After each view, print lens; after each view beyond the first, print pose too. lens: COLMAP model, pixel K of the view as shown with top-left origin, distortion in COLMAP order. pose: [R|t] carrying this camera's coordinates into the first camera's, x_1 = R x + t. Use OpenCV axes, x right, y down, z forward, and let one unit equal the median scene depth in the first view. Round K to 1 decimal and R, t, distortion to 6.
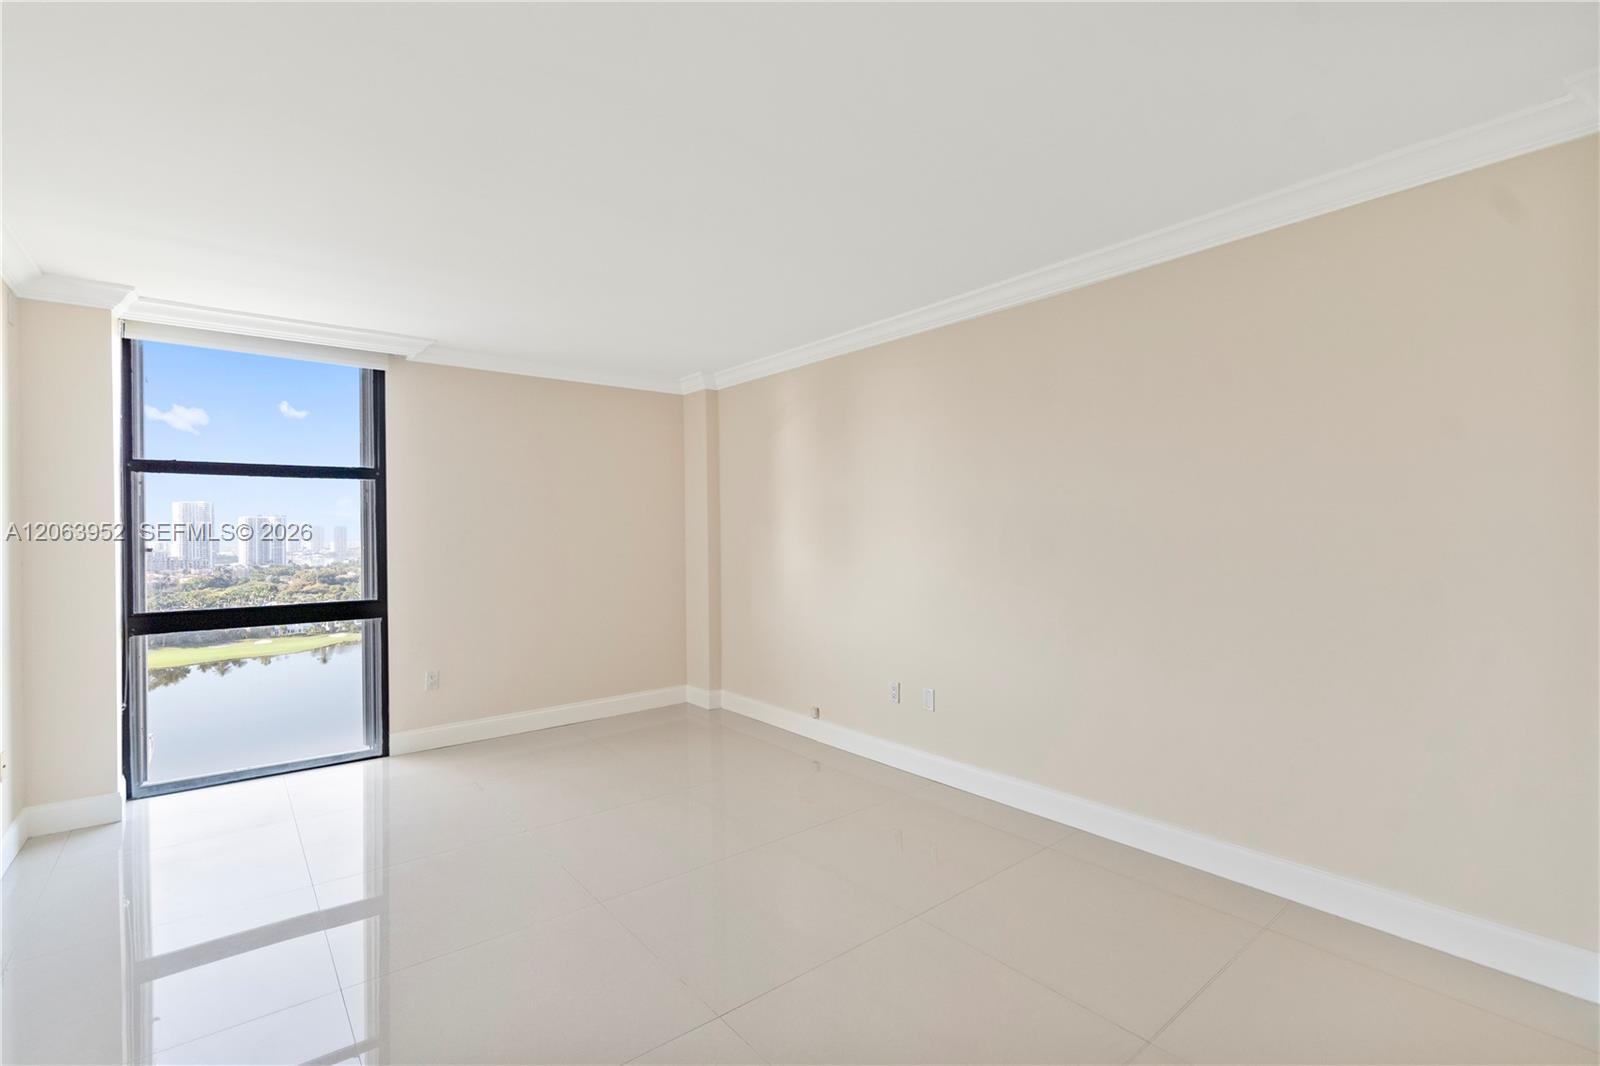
lens RADIAL K [[722.6, 0, 796.5], [0, 722.6, 530.3], [0, 0, 1]] dist [-0.005767, -0.000041]
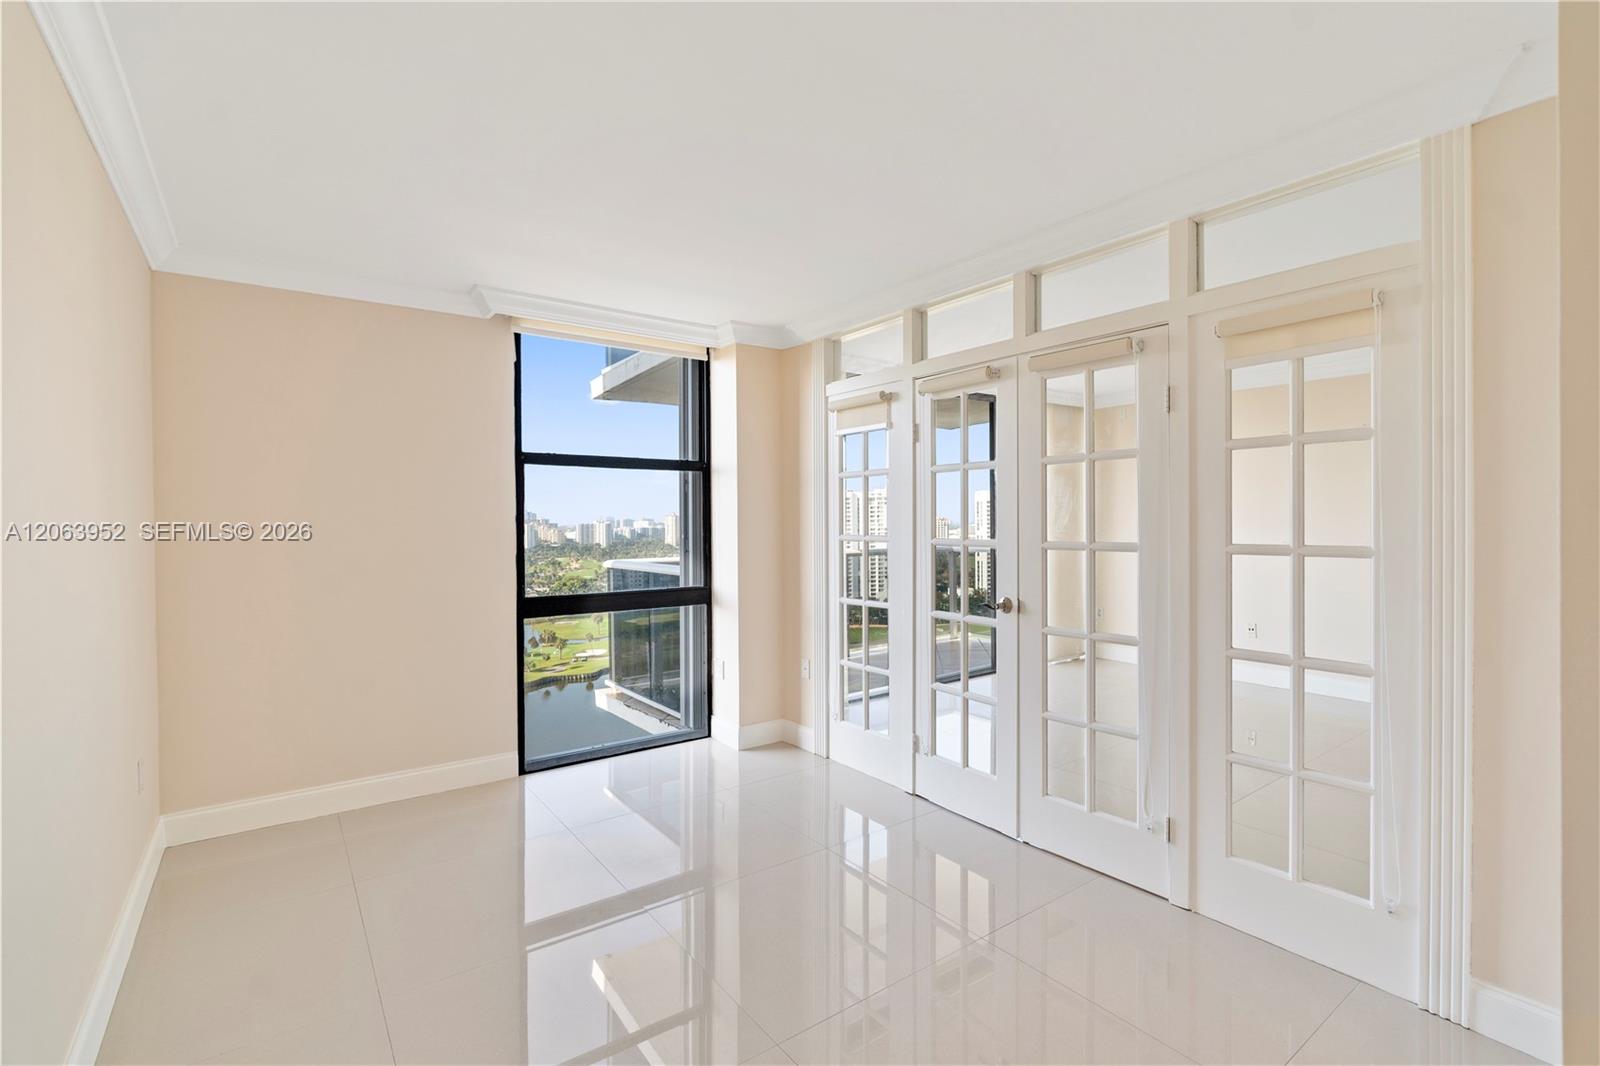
lens RADIAL K [[738.3, 0, 796.8], [0, 738.3, 526.6], [0, 0, 1]] dist [-0.000630, 0.000621]
pose [[0.999603, 0.002273, -0.028081, -0.437931], [-0.001981, 0.999943, 0.010445, -0.002203], [0.028103, -0.010385, 0.999551, -0.065643]]
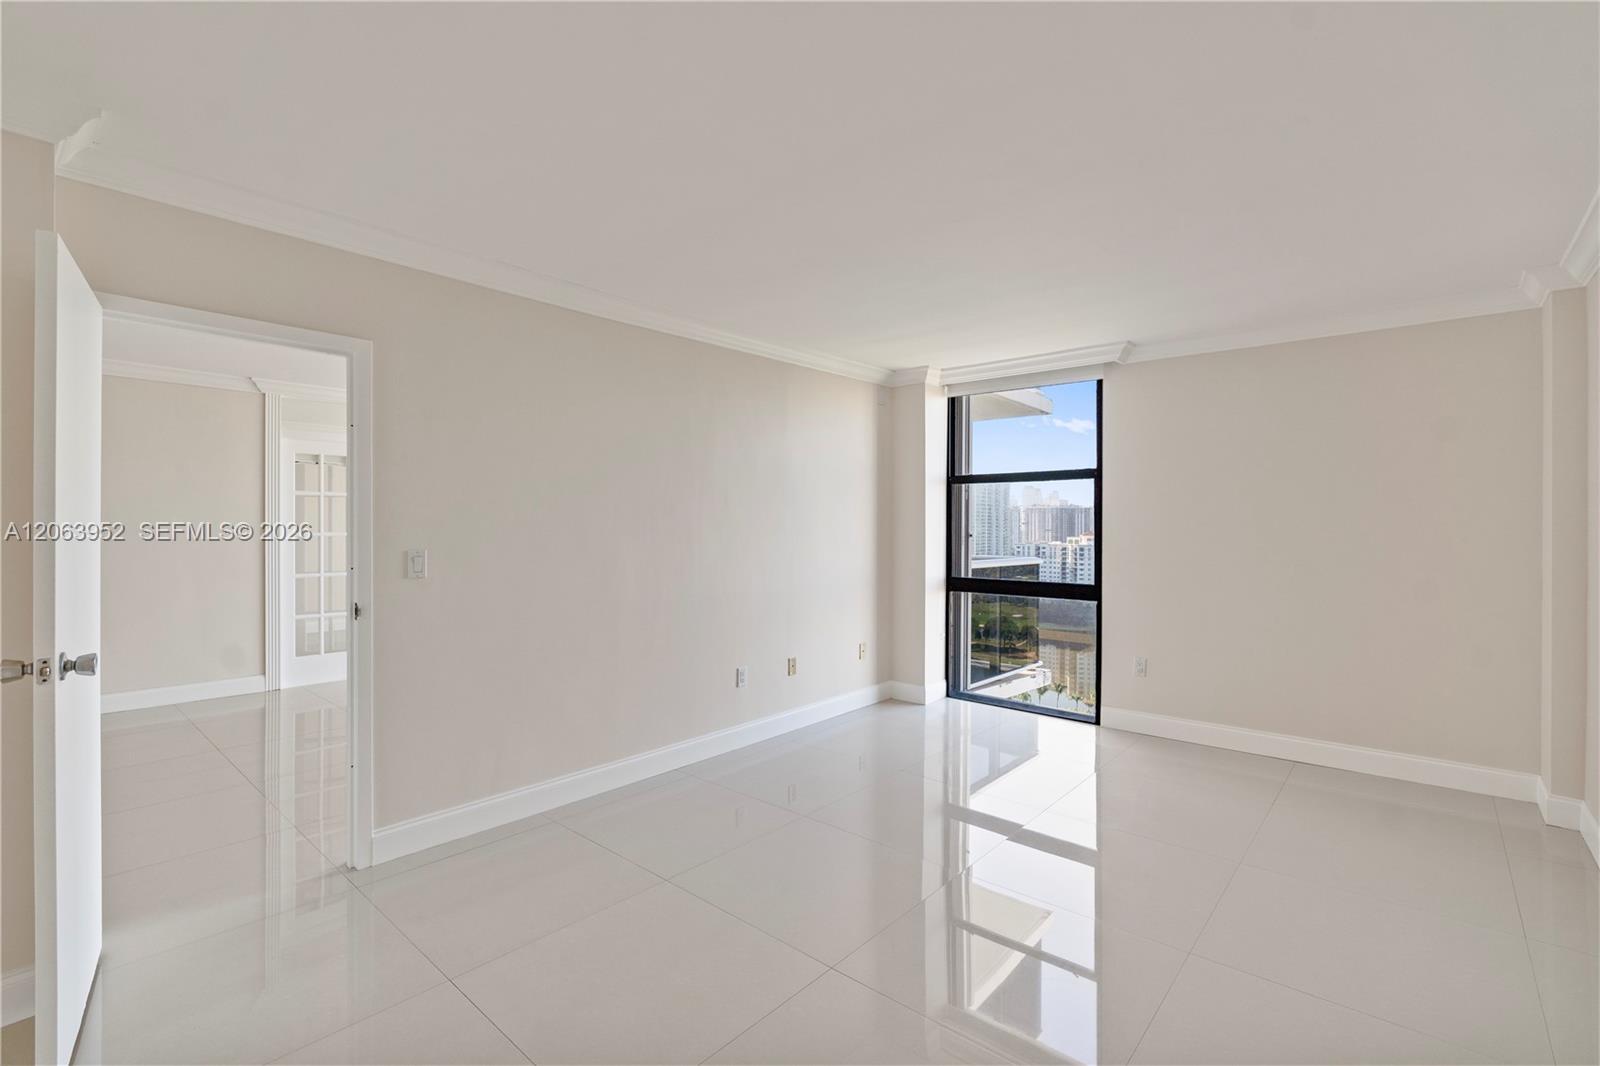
lens RADIAL K [[730.3, 0, 799.3], [0, 730.3, 530.7], [0, 0, 1]] dist [0.000915, 0.000247]
pose [[0.174965, 0.018512, -0.984401, 0.479302], [-0.004697, 0.999828, 0.017967, -0.006411], [0.984563, 0.001481, 0.175022, 0.359069]]
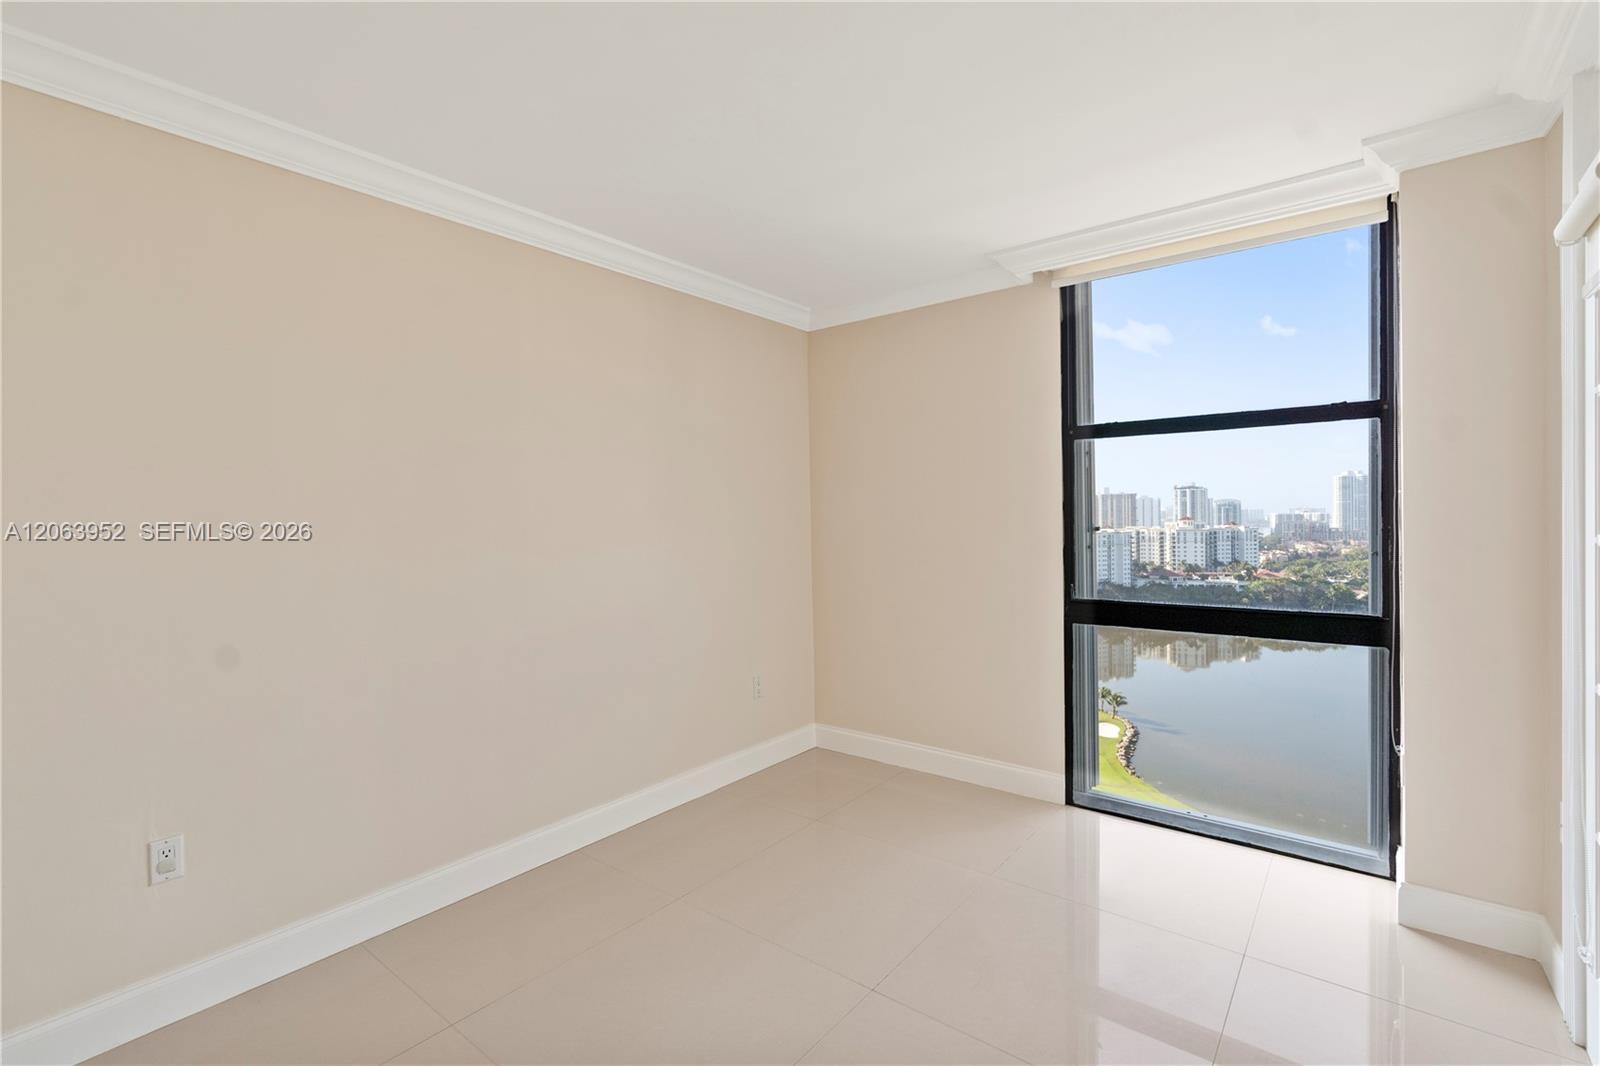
lens RADIAL K [[730.3, 0, 799.3], [0, 730.3, 530.7], [0, 0, 1]] dist [0.000915, 0.000247]
pose [[0.220724, 0.020436, -0.975122, -0.104856], [0.018545, 0.999512, 0.025144, 0.000747], [0.975160, -0.023633, 0.220238, 0.412978]]
